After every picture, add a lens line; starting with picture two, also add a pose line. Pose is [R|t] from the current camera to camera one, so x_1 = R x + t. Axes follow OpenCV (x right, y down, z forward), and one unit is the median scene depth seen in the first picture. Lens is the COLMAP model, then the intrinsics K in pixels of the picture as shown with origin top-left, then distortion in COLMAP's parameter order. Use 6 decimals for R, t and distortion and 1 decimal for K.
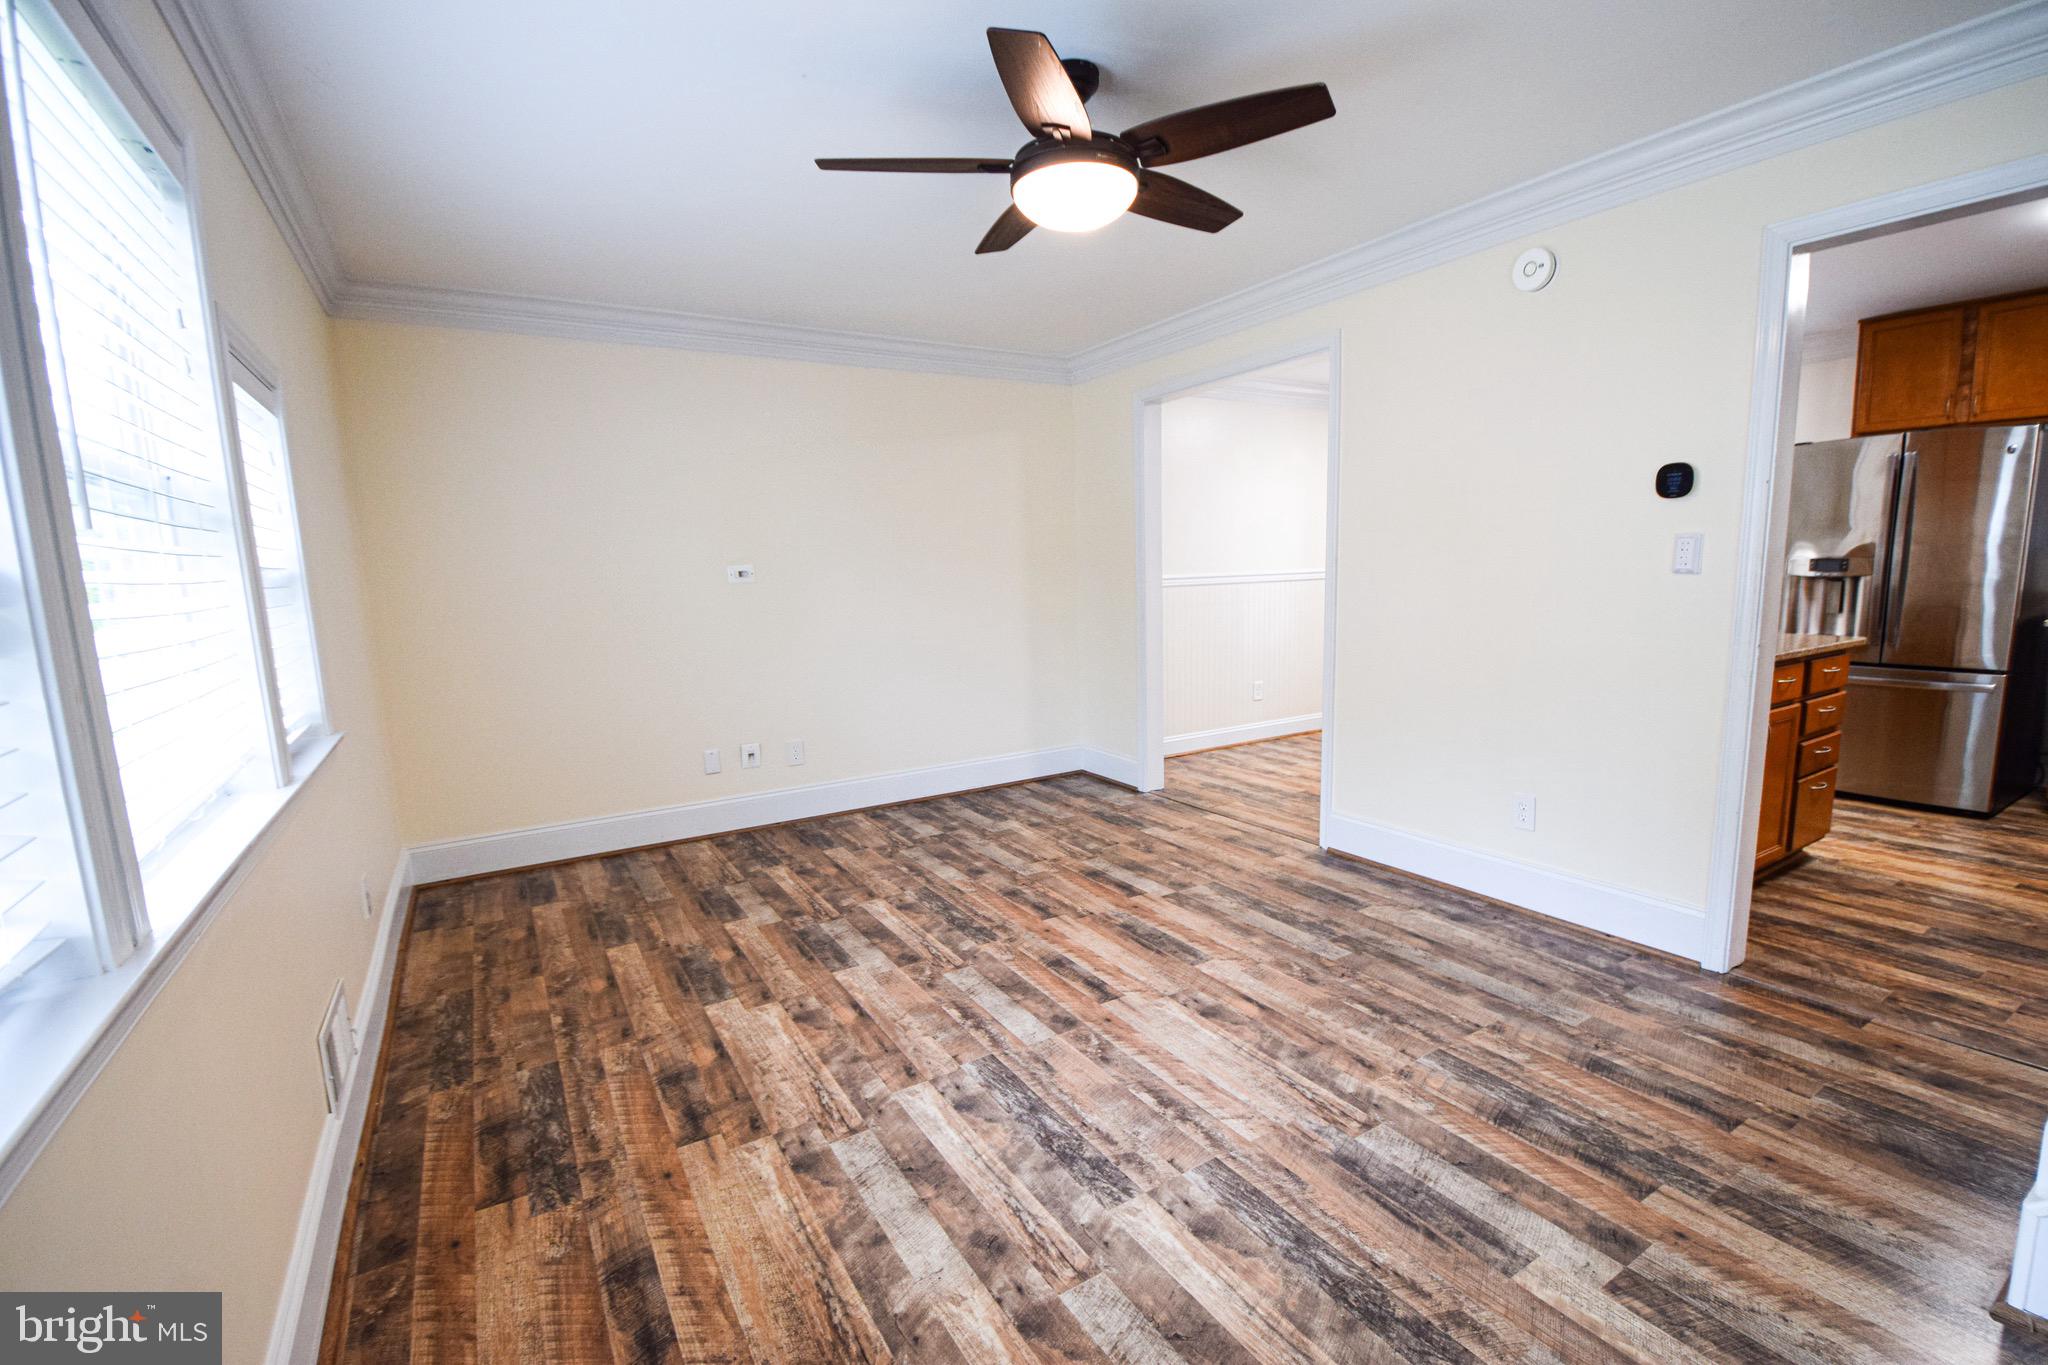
lens RADIAL K [[897.4, 0, 1056.8], [0, 897.4, 713.4], [0, 0, 1]] dist [0.004423, -0.015364]
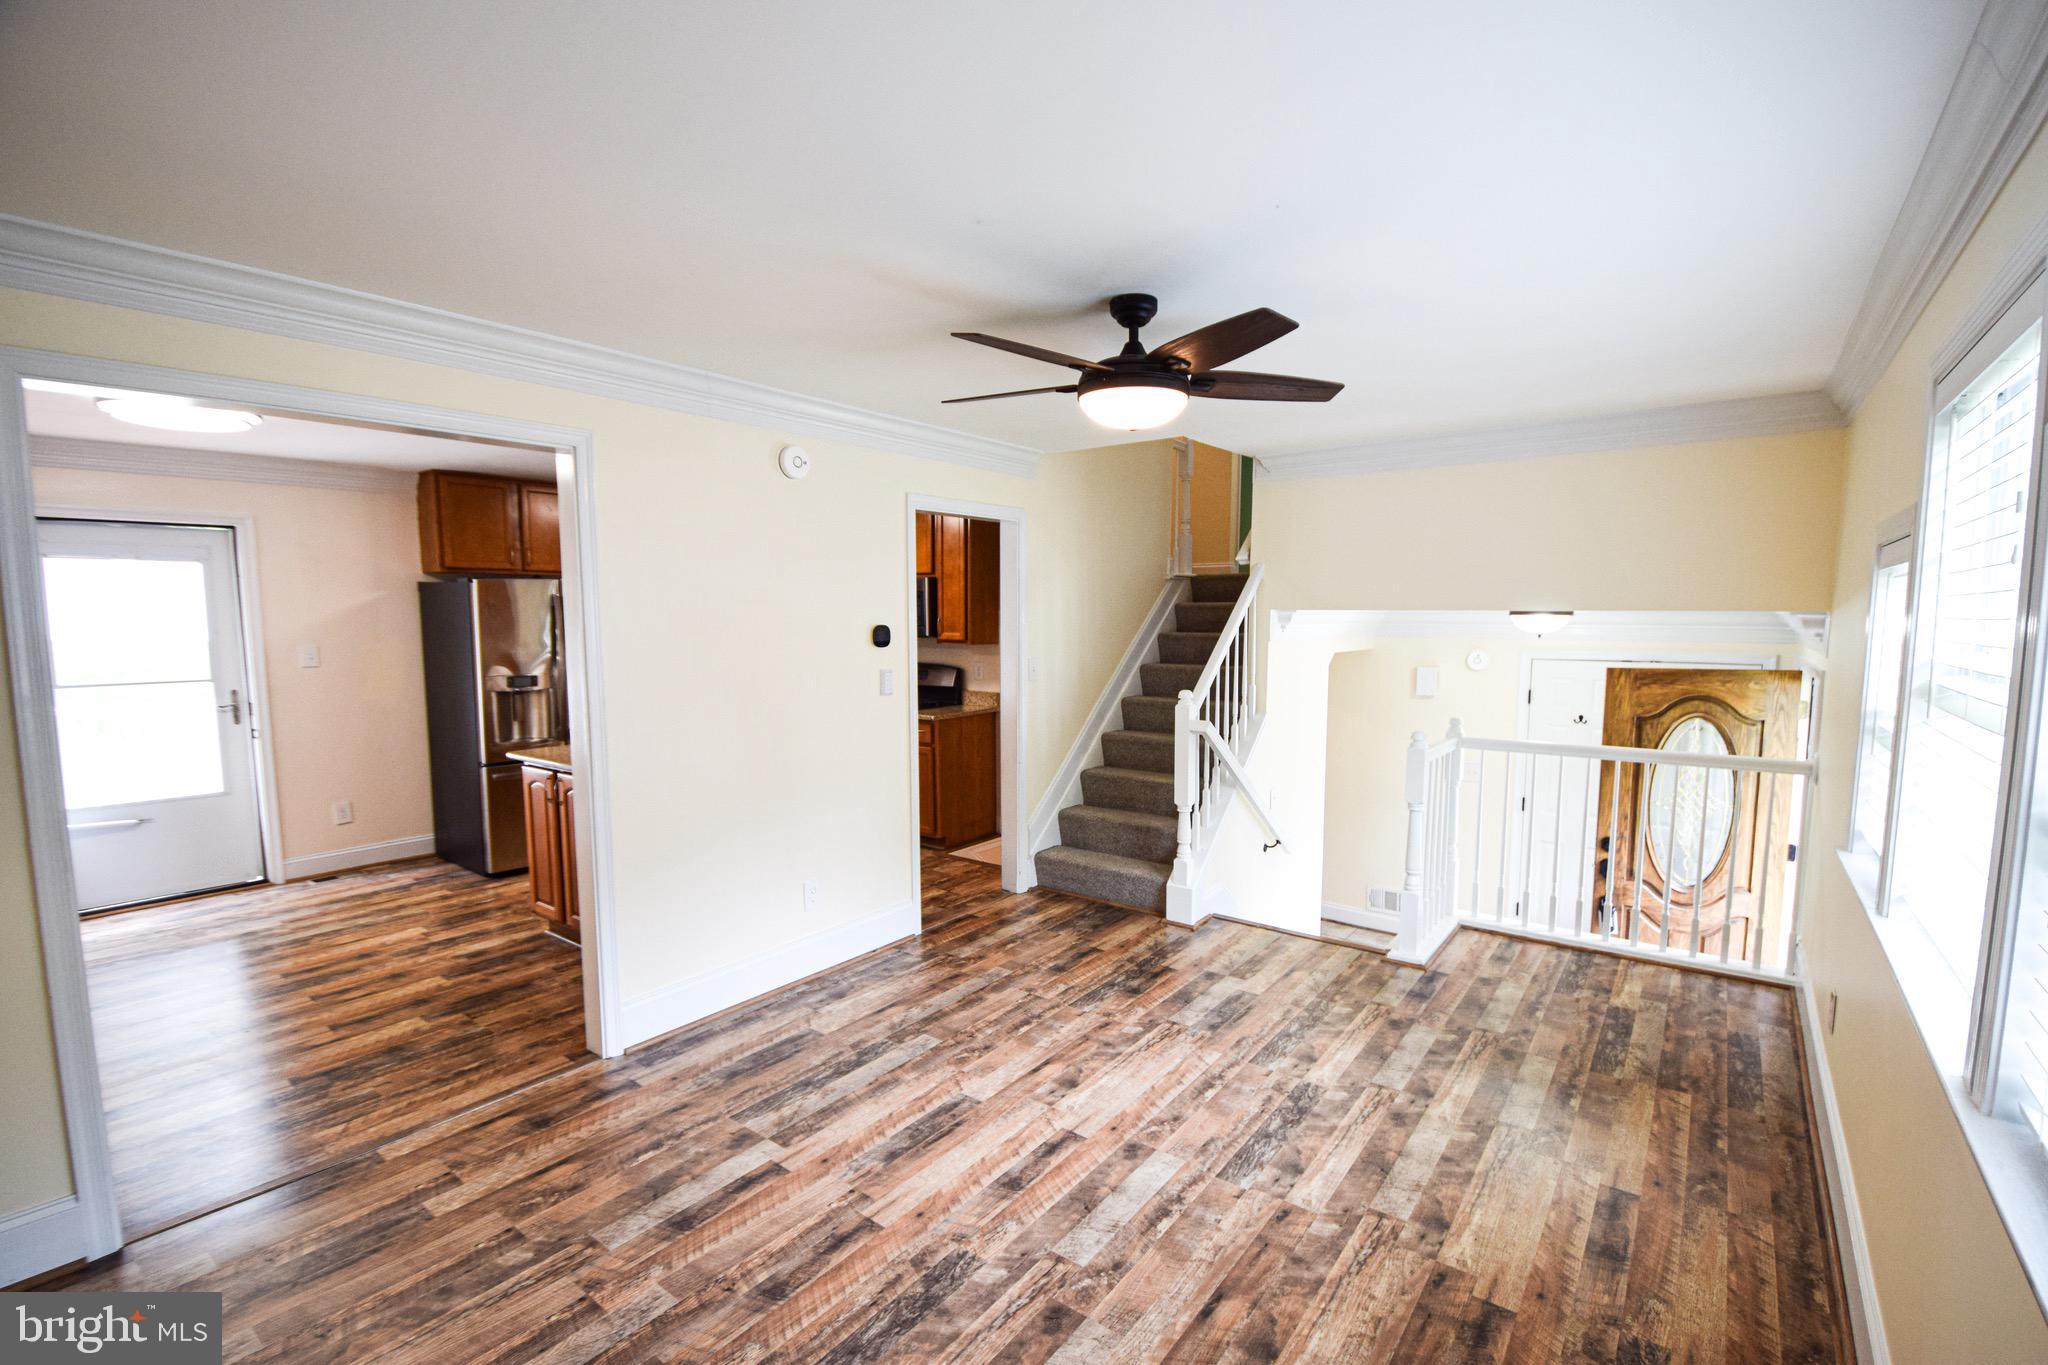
lens RADIAL K [[897.4, 0, 1038.6], [0, 897.4, 707.9], [0, 0, 1]] dist [0.004423, -0.015364]
pose [[-0.345802, -0.072581, 0.935496, -0.751412], [0.163659, 0.977056, 0.136302, -0.269513], [-0.923925, 0.200236, -0.325989, 1.125963]]
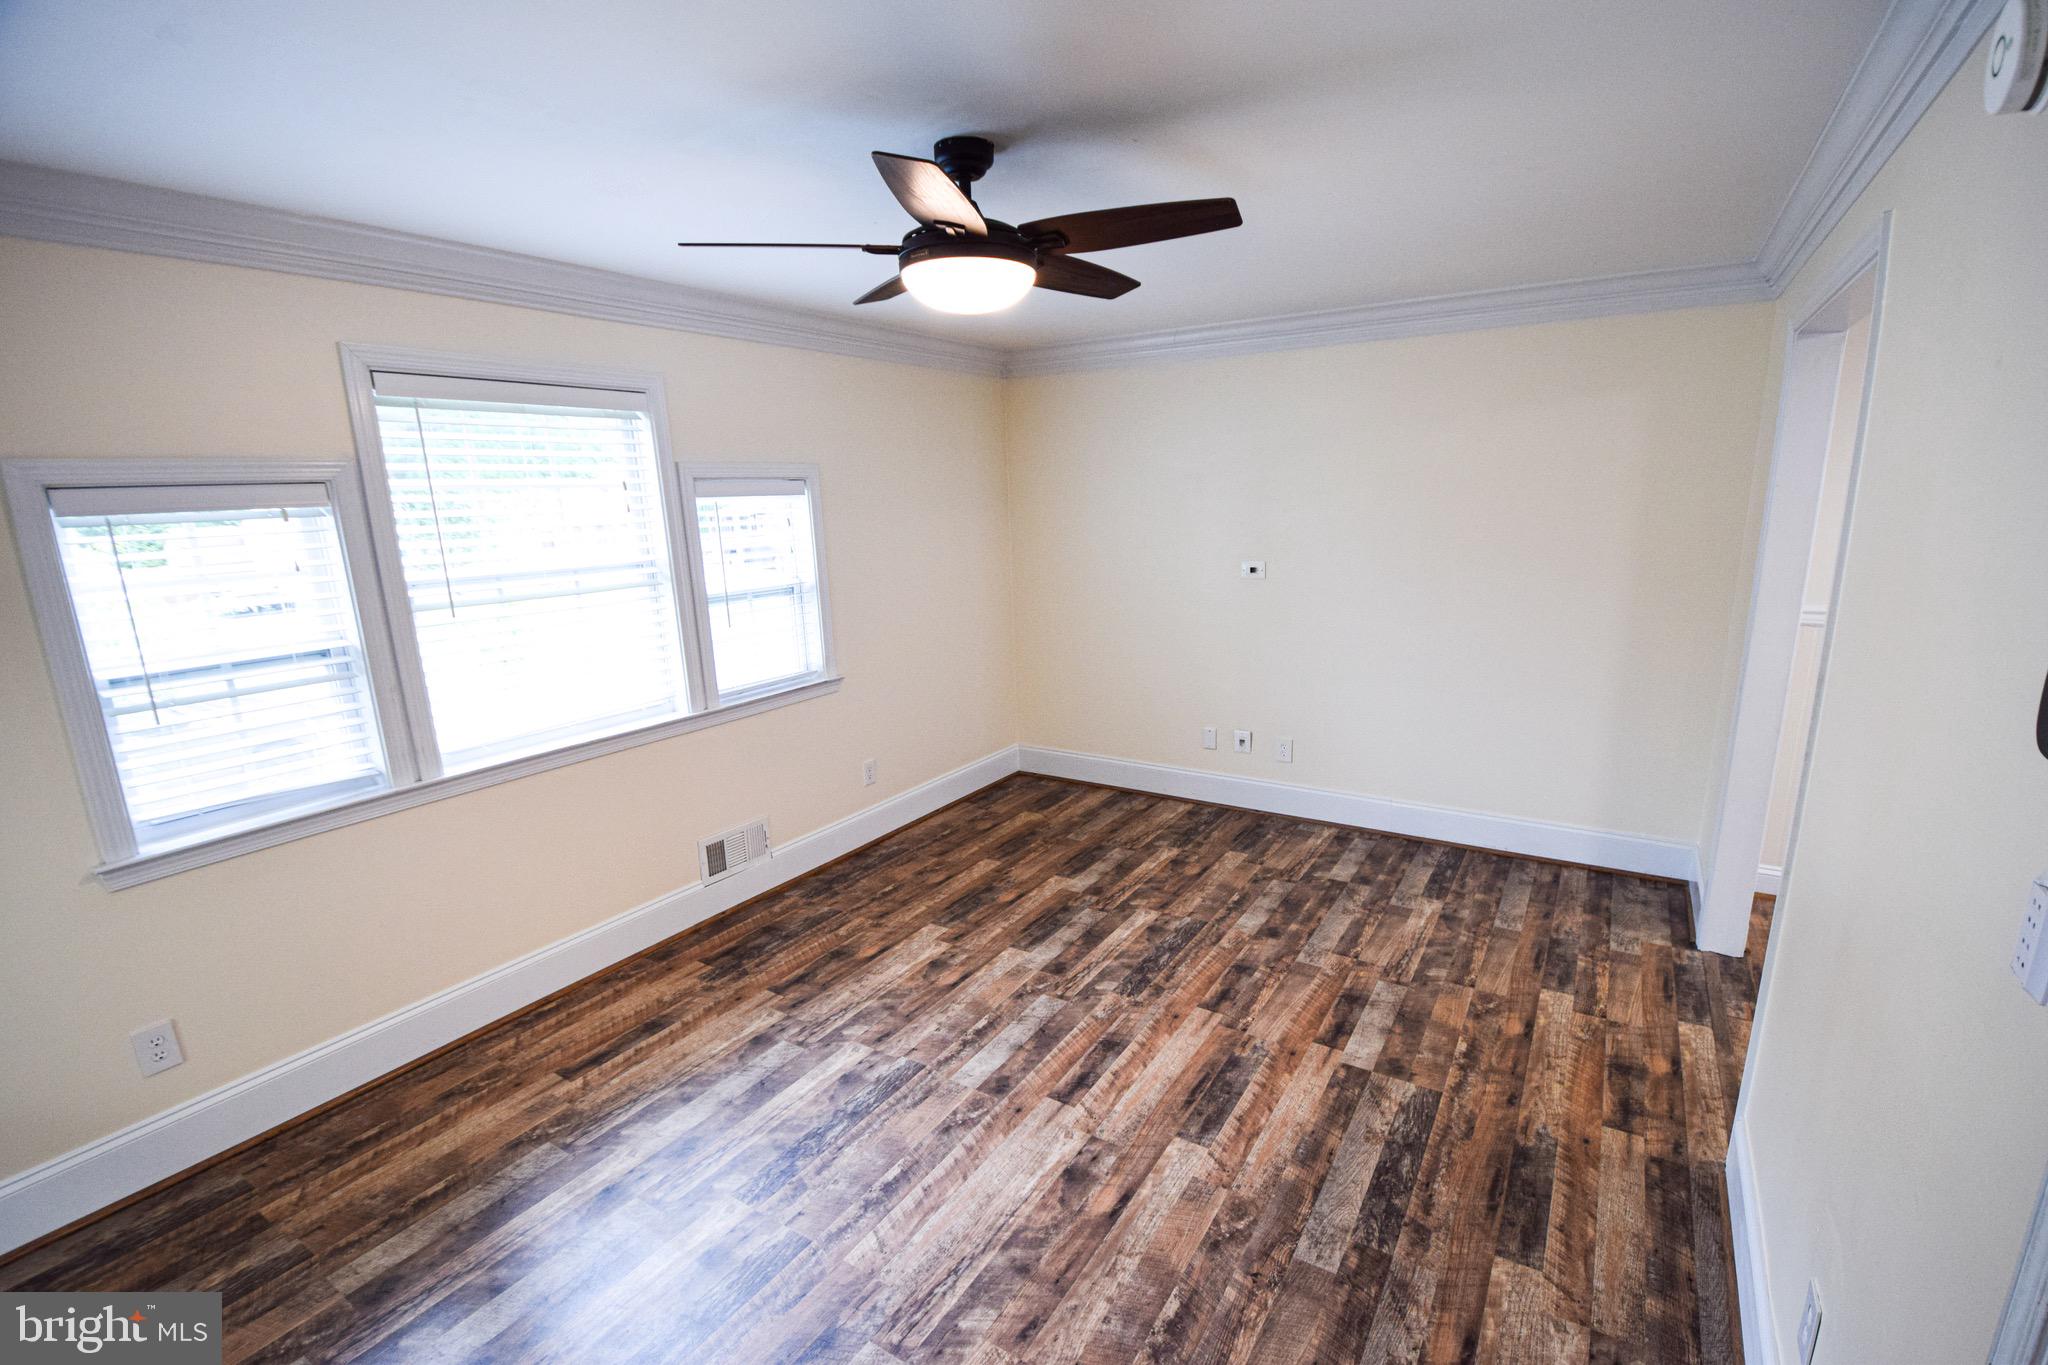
lens RADIAL K [[897.4, 0, 1056.8], [0, 897.4, 706.6], [0, 0, 1]] dist [0.004423, -0.015364]
pose [[0.441821, 0.227380, -0.867809, 0.705886], [-0.134968, 0.973183, 0.186275, -0.240418], [0.886892, 0.034826, 0.460662, 0.474715]]
